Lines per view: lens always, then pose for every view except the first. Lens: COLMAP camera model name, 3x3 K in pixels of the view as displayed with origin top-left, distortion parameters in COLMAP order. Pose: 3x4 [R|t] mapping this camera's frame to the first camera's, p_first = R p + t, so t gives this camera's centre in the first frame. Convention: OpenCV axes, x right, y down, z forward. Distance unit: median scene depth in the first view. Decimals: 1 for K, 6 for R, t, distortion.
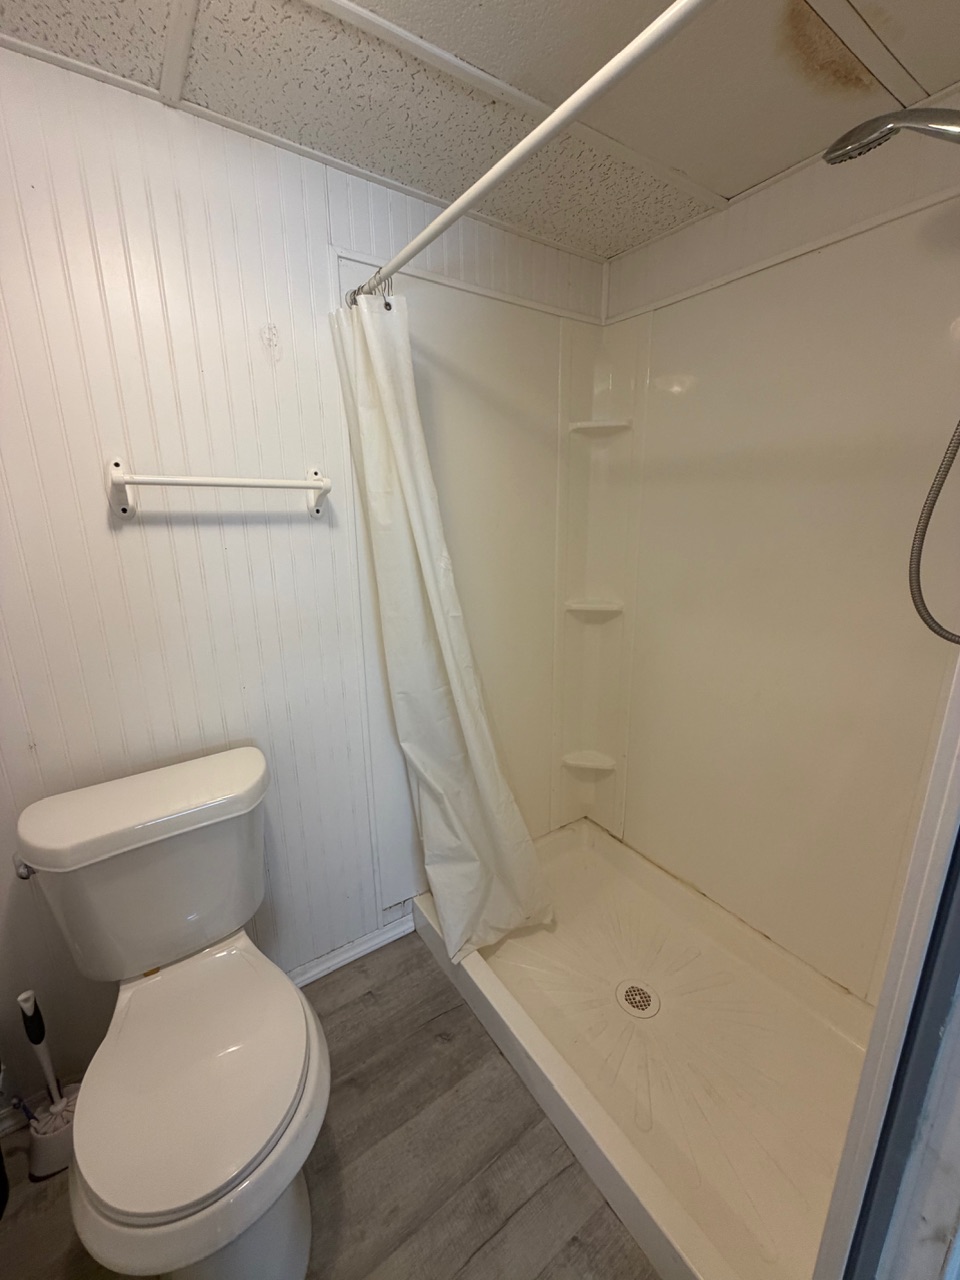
lens RADIAL K [[510.7, 0, 474.6], [0, 510.7, 638.8], [0, 0, 1]] dist [0.002001, -0.001200]
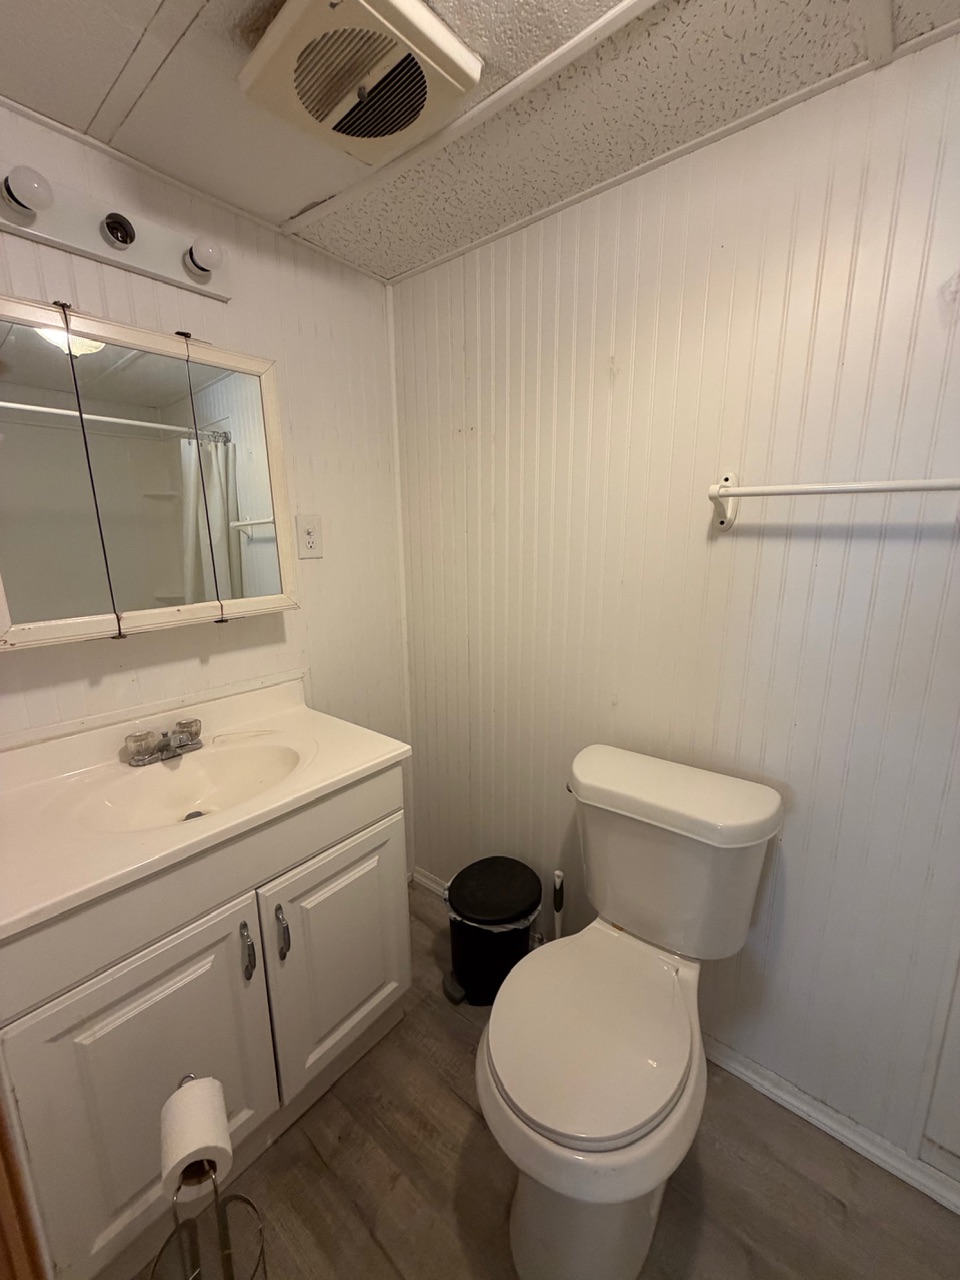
lens RADIAL K [[510.7, 0, 477.2], [0, 510.7, 637.4], [0, 0, 1]] dist [0.002001, -0.001200]
pose [[0.287045, 0.203492, -0.936053, 0.208172], [-0.239143, 0.961458, 0.135681, -0.043231], [0.927586, 0.184904, 0.324646, 0.226827]]
